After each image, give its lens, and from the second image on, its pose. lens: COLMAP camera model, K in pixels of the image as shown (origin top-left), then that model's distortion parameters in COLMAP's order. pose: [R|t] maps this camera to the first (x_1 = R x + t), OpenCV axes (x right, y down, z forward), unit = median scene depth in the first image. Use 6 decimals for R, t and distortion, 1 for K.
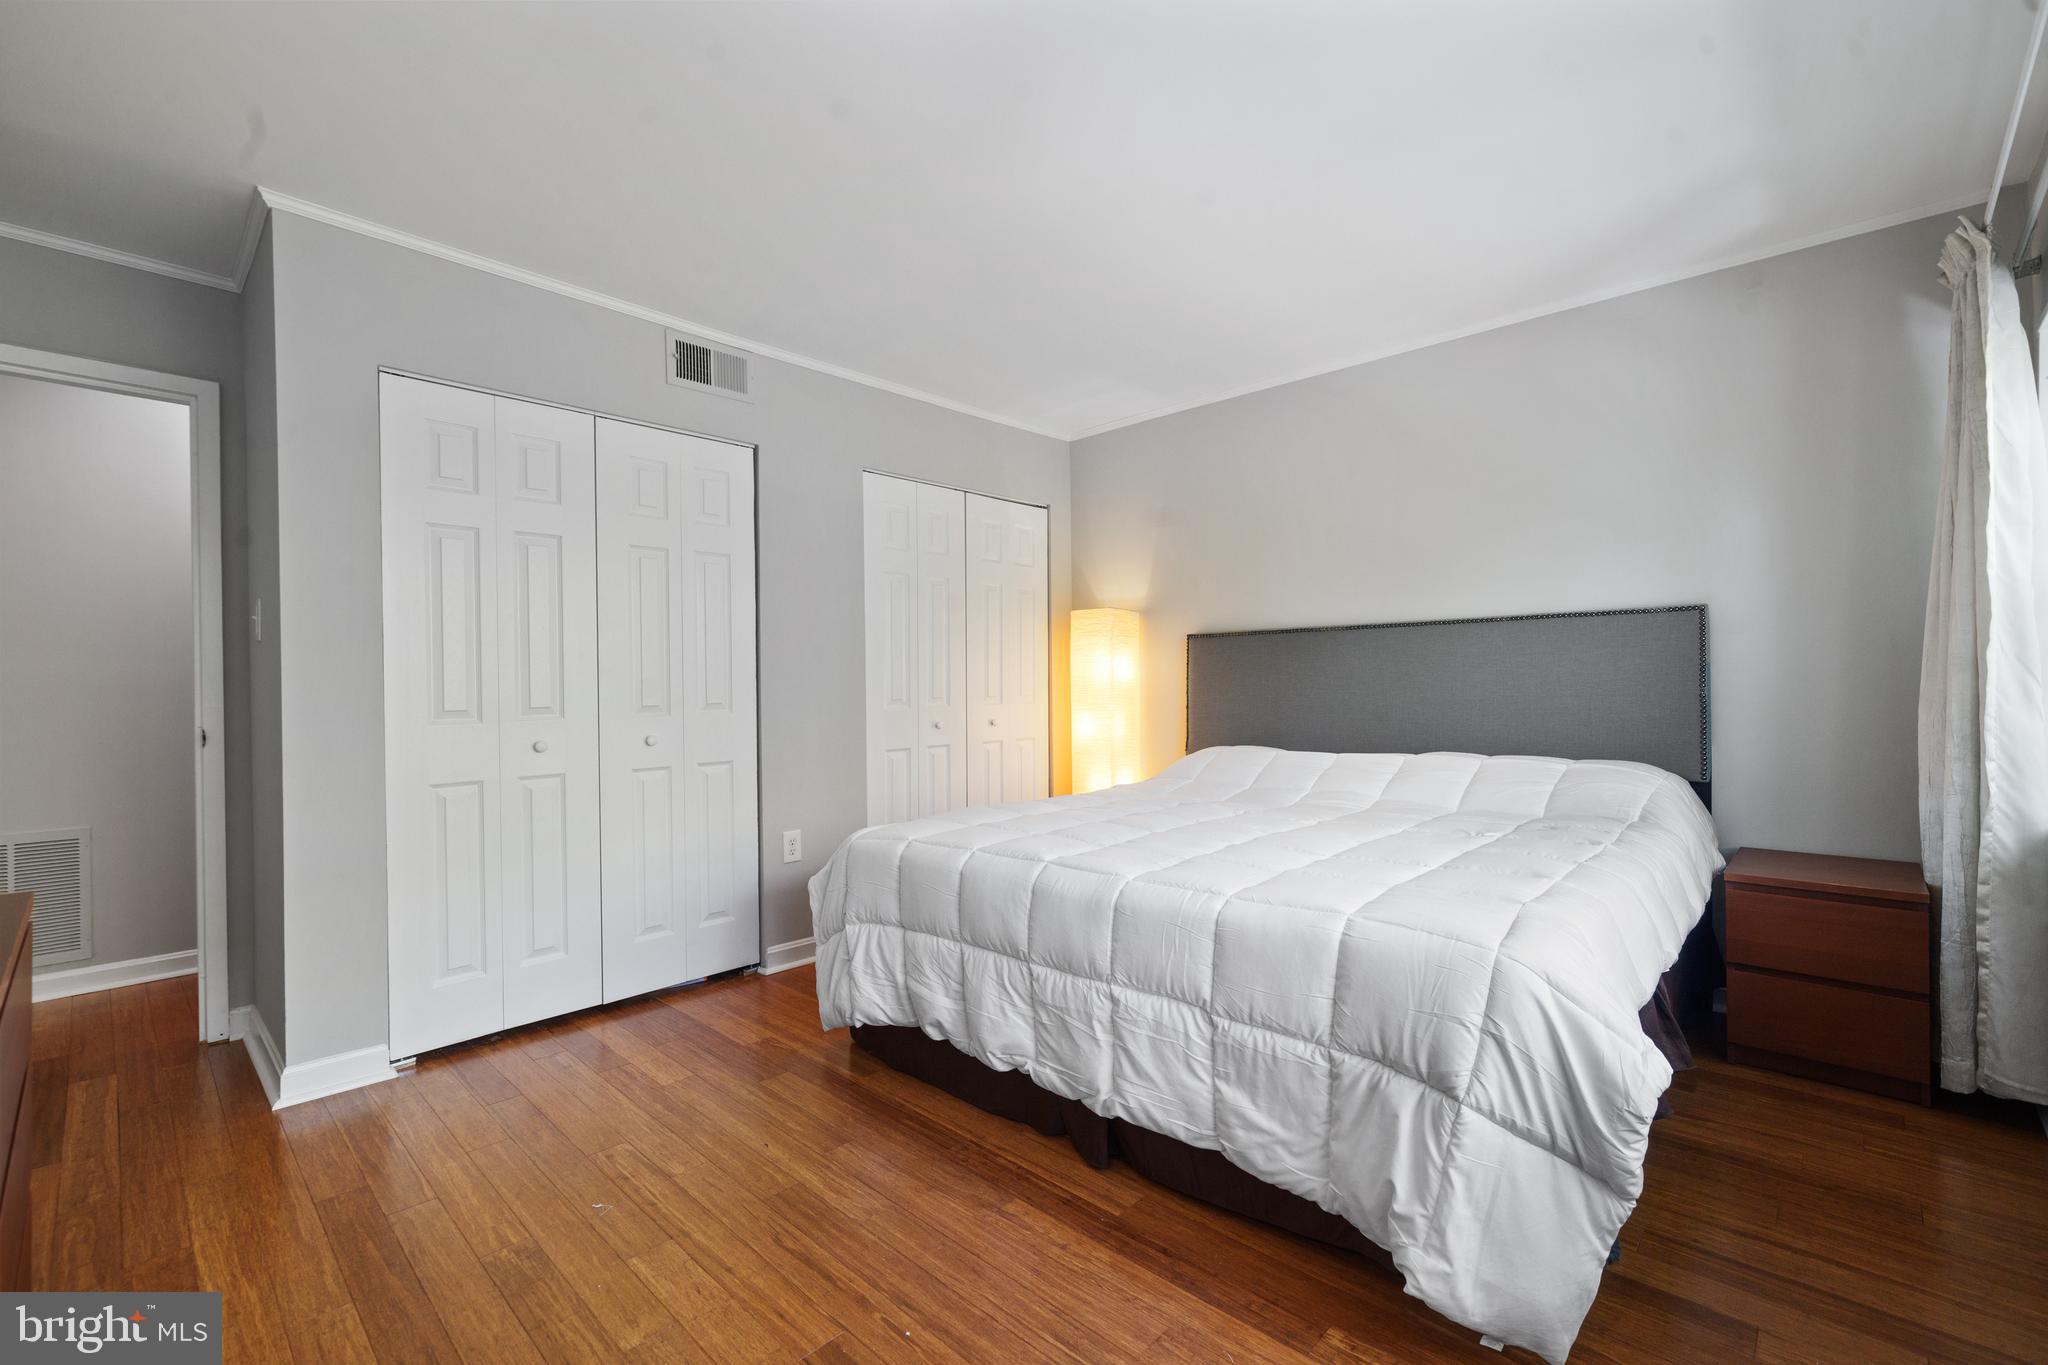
lens RADIAL K [[867.5, 0, 1024.0], [0, 867.5, 682.5], [0, 0, 1]] dist [0.000490, -0.000109]
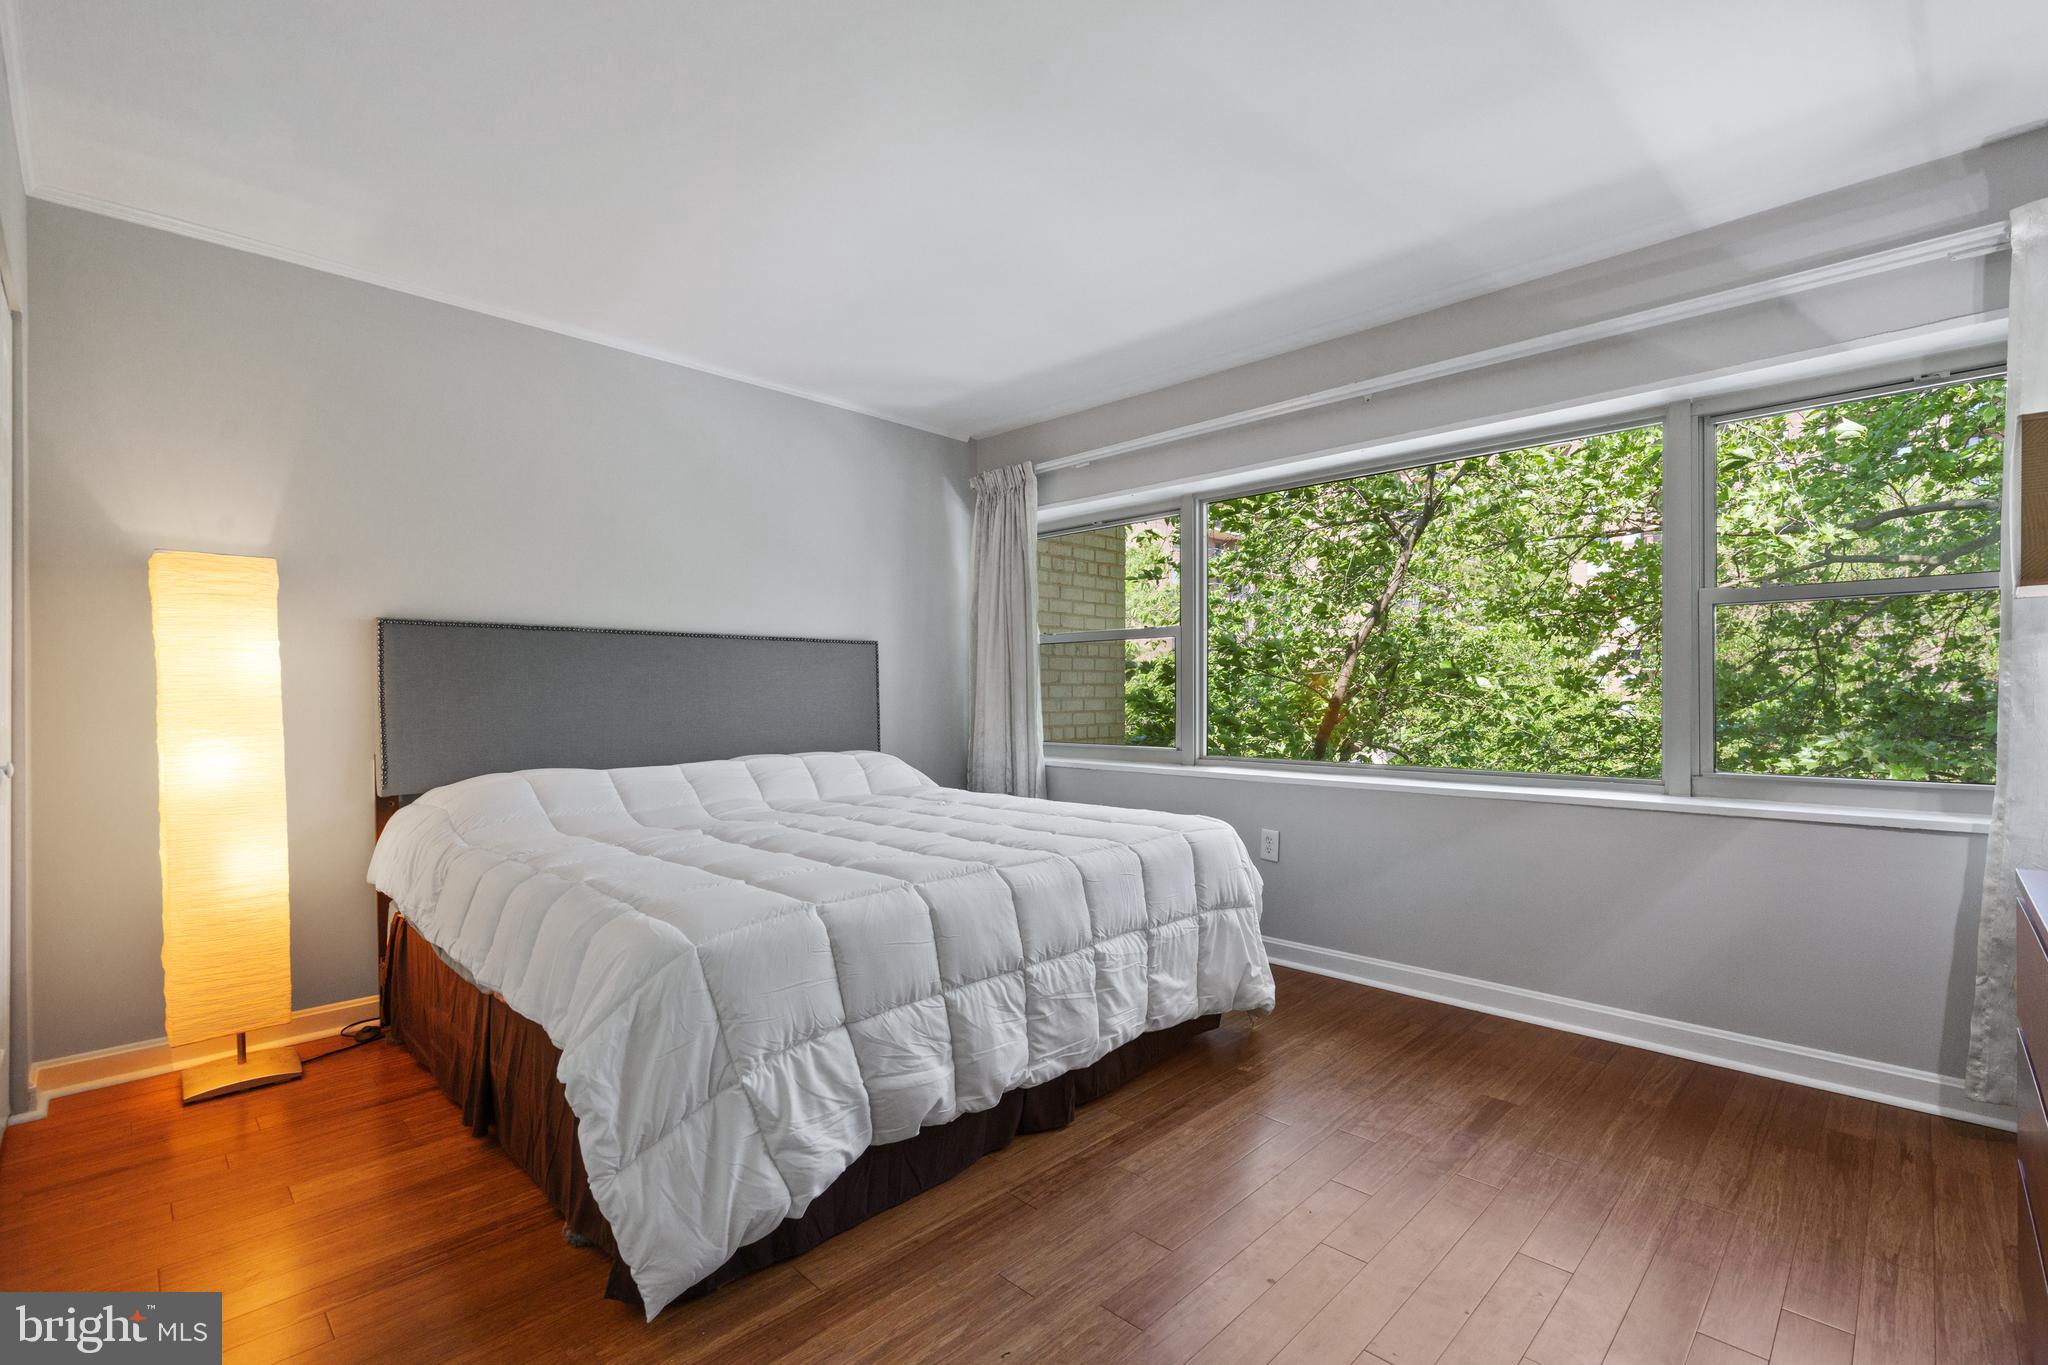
lens RADIAL K [[912.7, 0, 1007.7], [0, 912.7, 684.9], [0, 0, 1]] dist [-0.001408, -0.000331]
pose [[0.028370, 0.023012, 0.999333, -1.019896], [-0.003518, 0.999731, -0.022921, 0.026159], [-0.999591, -0.002866, 0.028444, 0.978051]]
